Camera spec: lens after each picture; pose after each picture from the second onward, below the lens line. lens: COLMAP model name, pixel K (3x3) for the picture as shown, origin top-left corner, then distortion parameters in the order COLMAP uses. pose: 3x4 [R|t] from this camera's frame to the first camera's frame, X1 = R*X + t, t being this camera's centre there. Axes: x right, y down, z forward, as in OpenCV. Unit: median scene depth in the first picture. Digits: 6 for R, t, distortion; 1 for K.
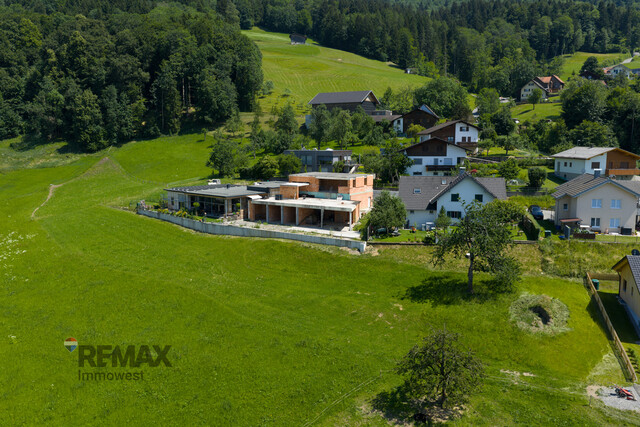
lens RADIAL K [[511.0, 0, 320.0], [0, 511.0, 213.5], [0, 0, 1]] dist [0.013962, -0.002336]
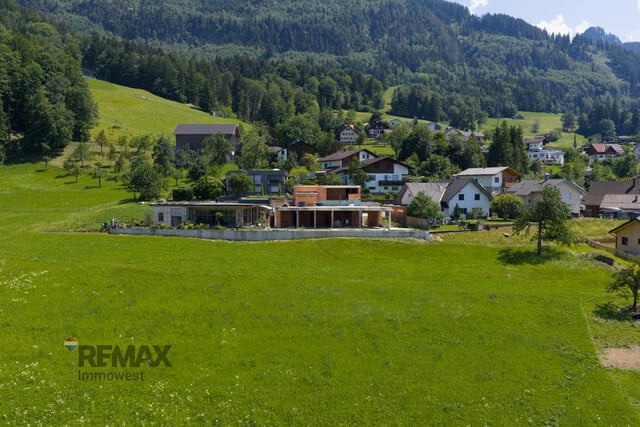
lens RADIAL K [[511.0, 0, 320.0], [0, 511.0, 213.5], [0, 0, 1]] dist [0.013962, -0.002336]
pose [[0.883703, -0.023682, 0.467449, -0.447554], [0.067829, 0.994656, -0.077838, 0.059040], [-0.463107, 0.100492, 0.880587, 0.052199]]
